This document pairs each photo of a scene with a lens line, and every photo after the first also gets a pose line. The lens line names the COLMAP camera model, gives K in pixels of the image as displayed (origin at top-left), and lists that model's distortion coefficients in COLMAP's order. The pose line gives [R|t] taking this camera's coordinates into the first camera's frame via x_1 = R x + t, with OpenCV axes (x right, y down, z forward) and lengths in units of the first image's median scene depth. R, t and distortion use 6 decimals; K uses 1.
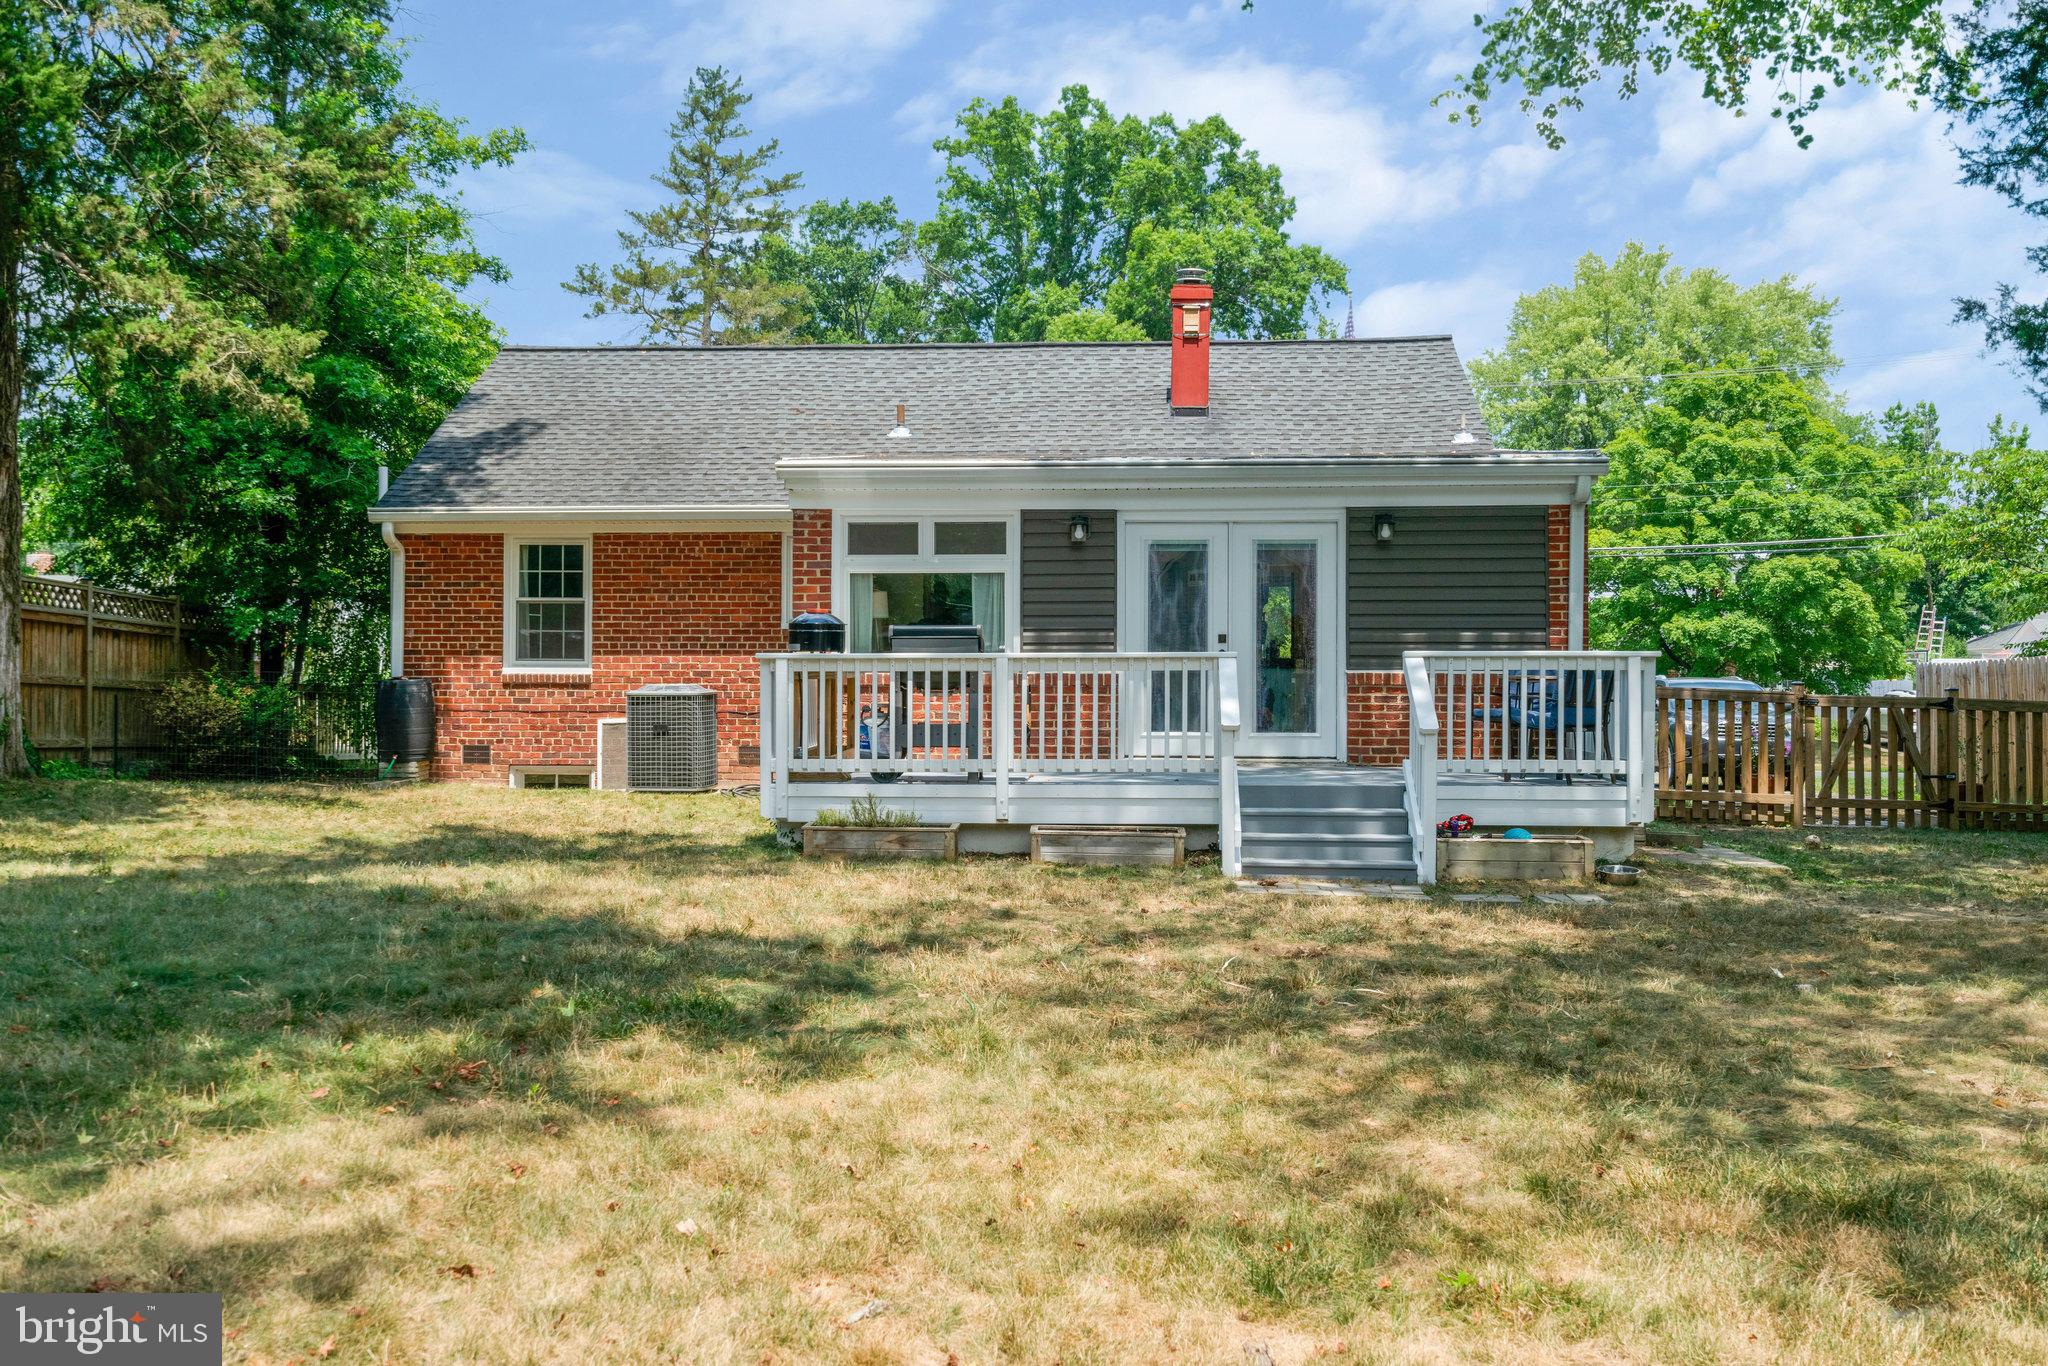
lens RADIAL K [[2046.4, 0, 1024.0], [0, 2046.4, 683.0], [0, 0, 1]] dist [0.015601, 0.005320]
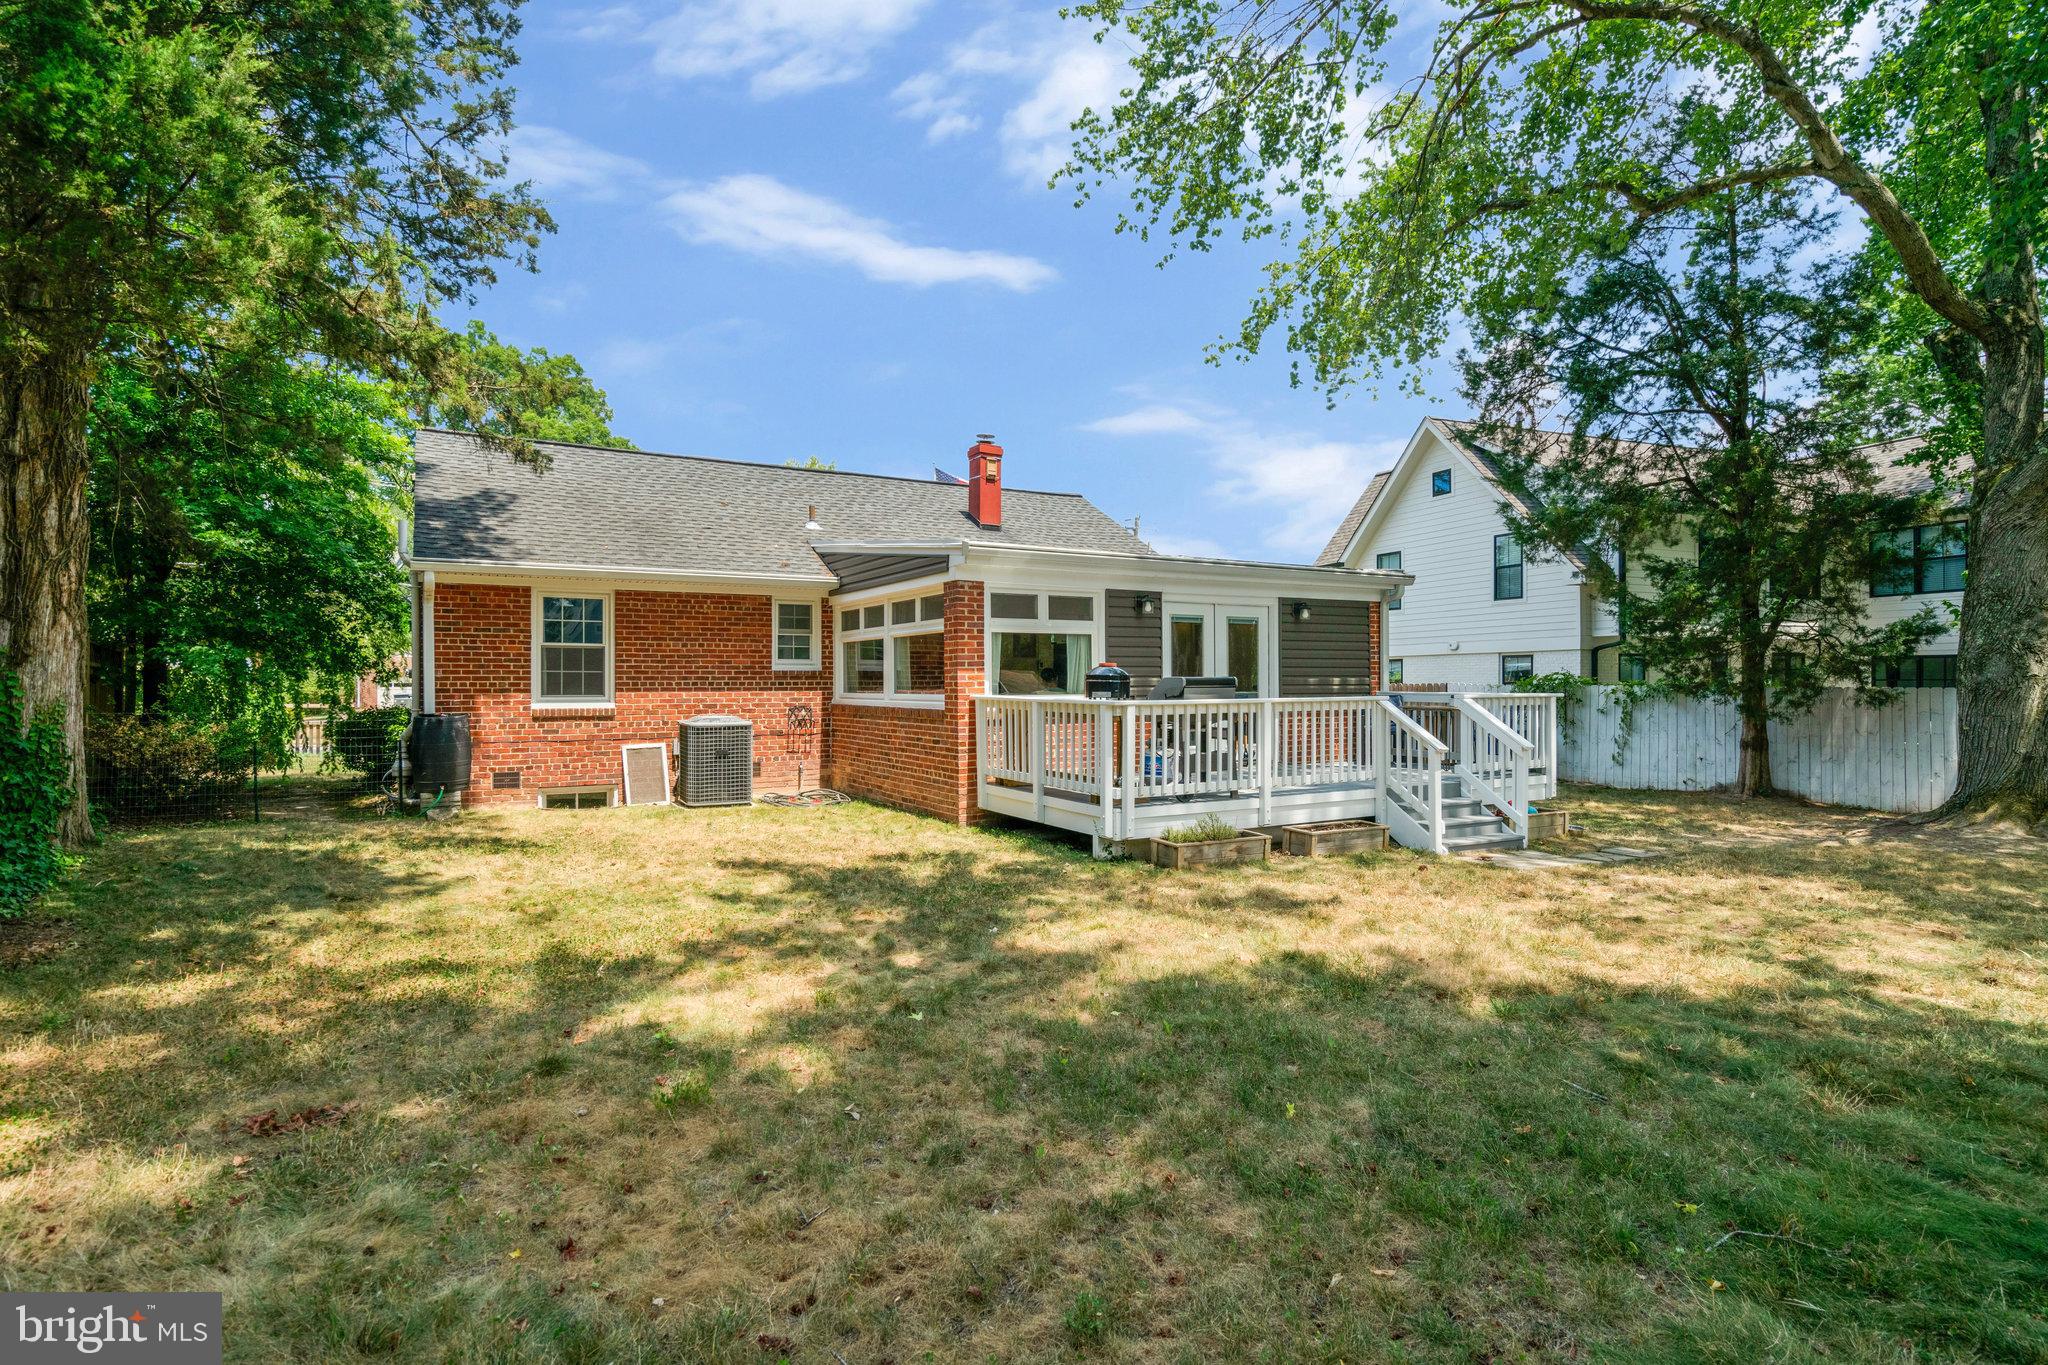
lens RADIAL K [[1056.3, 0, 1009.9], [0, 1056.3, 669.5], [0, 0, 1]] dist [0.002068, -0.000471]
pose [[0.831347, 0.003779, 0.555740, -0.362375], [0.005366, 0.999876, -0.014827, -0.016344], [-0.555727, 0.015309, 0.831224, 0.360749]]
